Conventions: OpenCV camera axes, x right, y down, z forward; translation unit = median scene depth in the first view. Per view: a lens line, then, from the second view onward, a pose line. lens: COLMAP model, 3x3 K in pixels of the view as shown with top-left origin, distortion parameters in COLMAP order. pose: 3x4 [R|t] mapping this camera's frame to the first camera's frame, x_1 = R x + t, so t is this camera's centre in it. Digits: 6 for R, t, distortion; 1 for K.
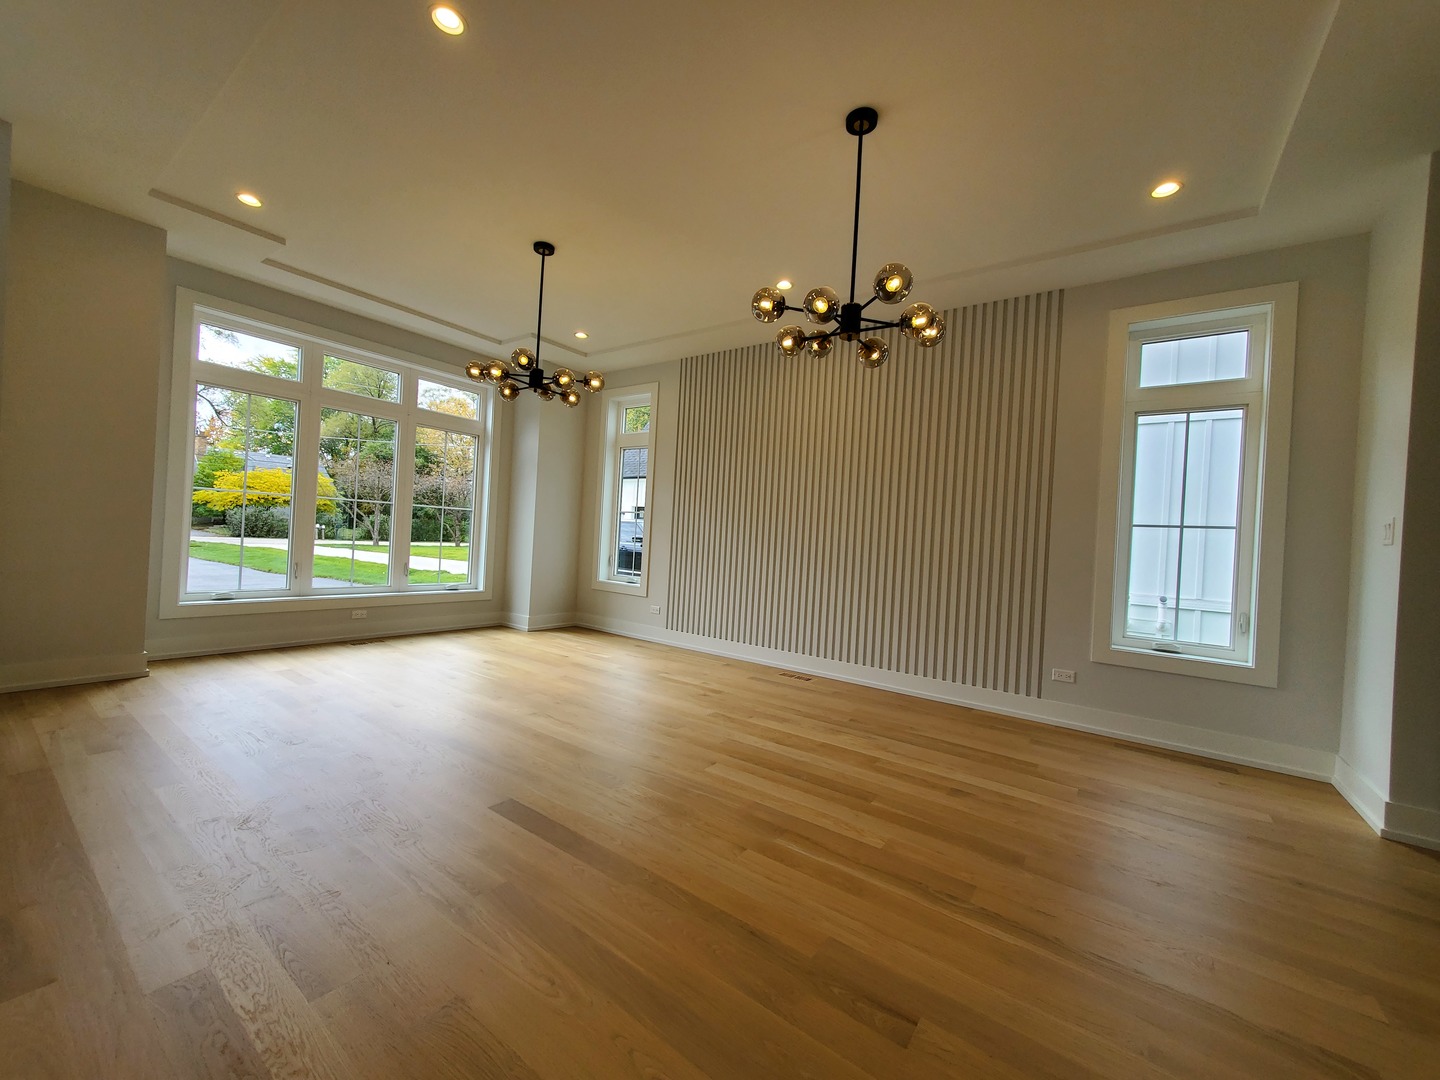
lens RADIAL K [[566.5, 0, 714.6], [0, 566.5, 542.7], [0, 0, 1]] dist [0.003038, 0.000064]
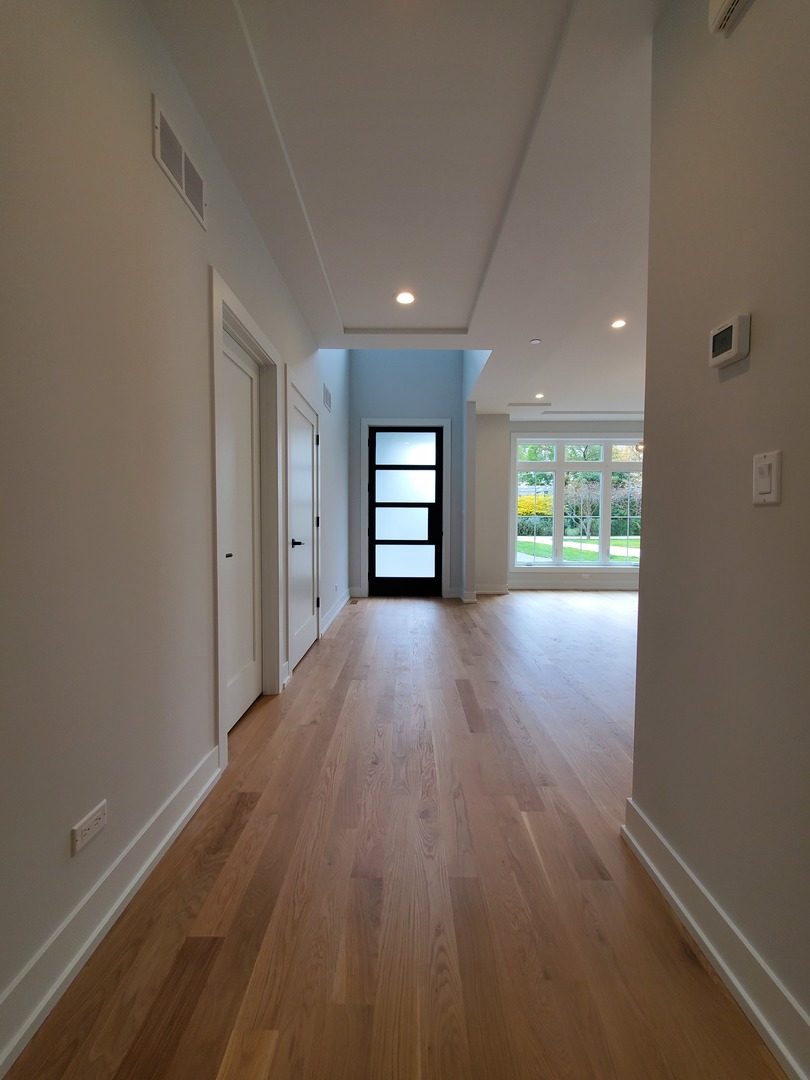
lens RADIAL K [[424.9, 0, 405.0], [0, 424.9, 540.0], [0, 0, 1]] dist [0.003038, 0.000064]
pose [[0.587112, -0.016907, -0.809329, 0.194339], [0.024453, 0.999696, -0.003145, -0.007917], [0.809136, -0.017943, 0.587347, -0.357821]]
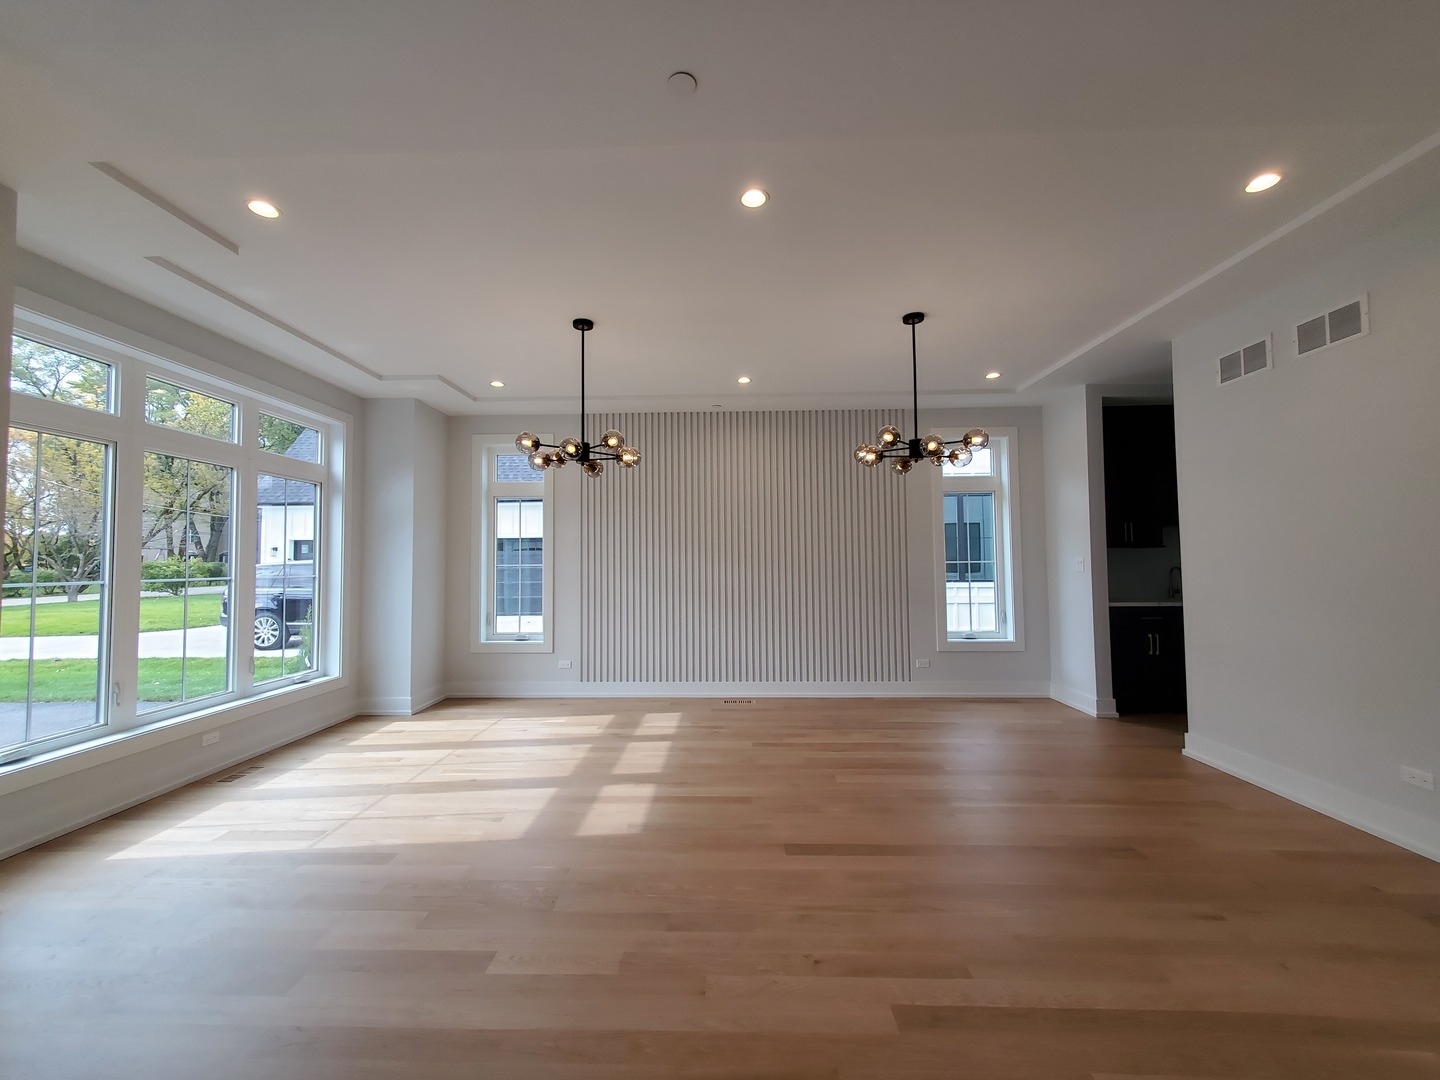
lens RADIAL K [[566.5, 0, 714.6], [0, 566.5, 542.7], [0, 0, 1]] dist [0.003038, 0.000064]
pose [[0.822190, -0.042341, 0.567636, -0.527042], [0.059297, 0.998175, -0.011433, -0.079152], [-0.566116, 0.043059, 0.823200, 0.041185]]
